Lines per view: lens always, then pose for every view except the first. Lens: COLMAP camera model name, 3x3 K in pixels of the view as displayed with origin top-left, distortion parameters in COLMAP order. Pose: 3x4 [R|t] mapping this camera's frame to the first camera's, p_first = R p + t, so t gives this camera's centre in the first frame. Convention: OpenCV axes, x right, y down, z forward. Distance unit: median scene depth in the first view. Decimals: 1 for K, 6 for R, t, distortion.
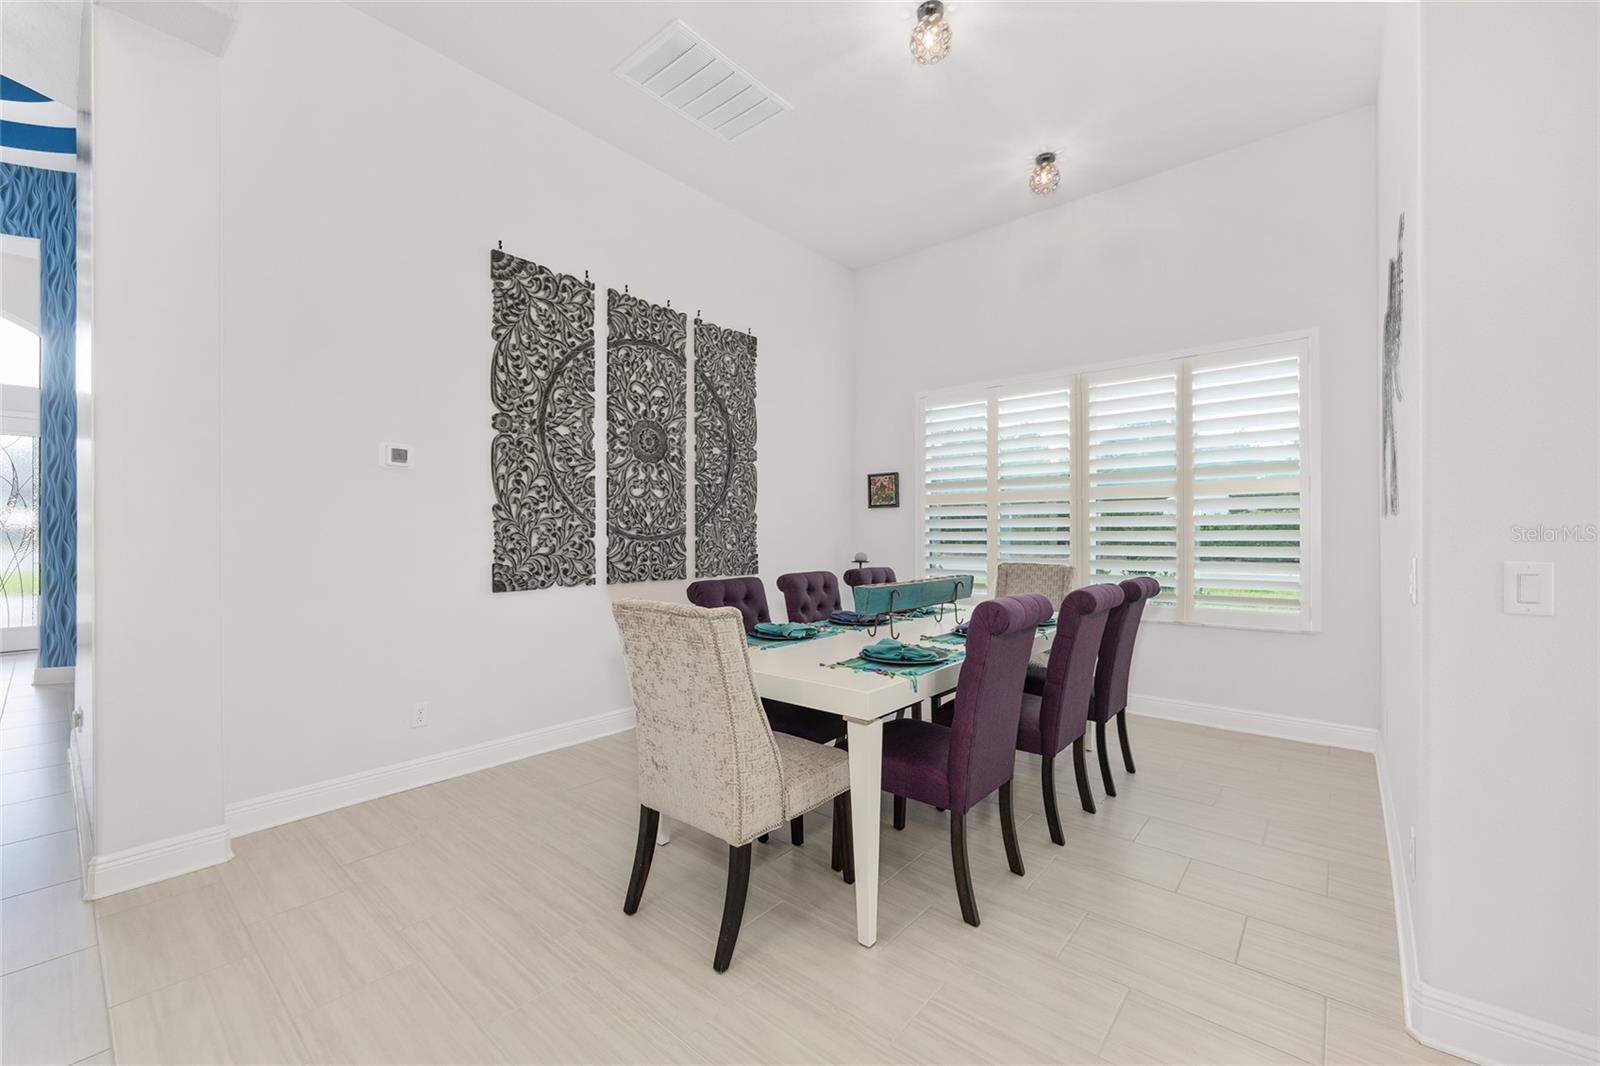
lens RADIAL K [[644.5, 0, 799.0], [0, 644.5, 530.6], [0, 0, 1]] dist [0.000275, 0.001538]
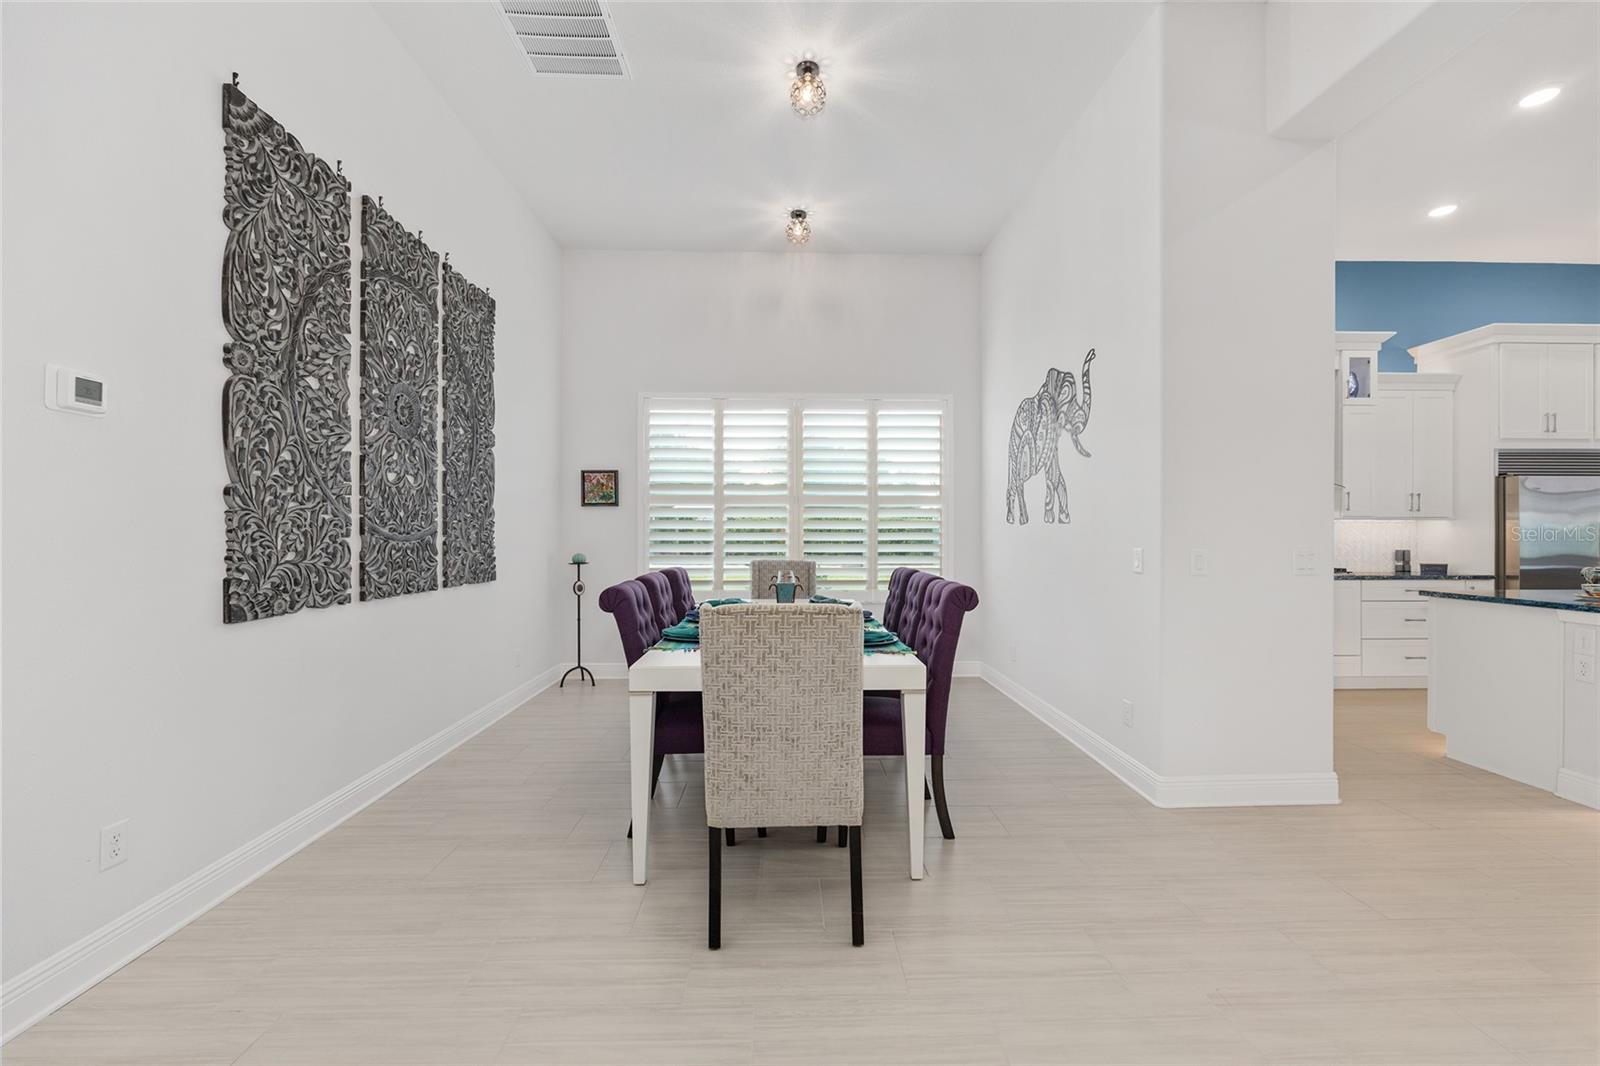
lens RADIAL K [[644.5, 0, 801.4], [0, 644.5, 534.0], [0, 0, 1]] dist [0.000275, 0.001538]
pose [[0.744007, 0.003164, 0.668165, -0.417616], [-0.006393, 0.999977, 0.002383, 0.001771], [-0.668142, -0.006045, 0.744010, 0.128033]]
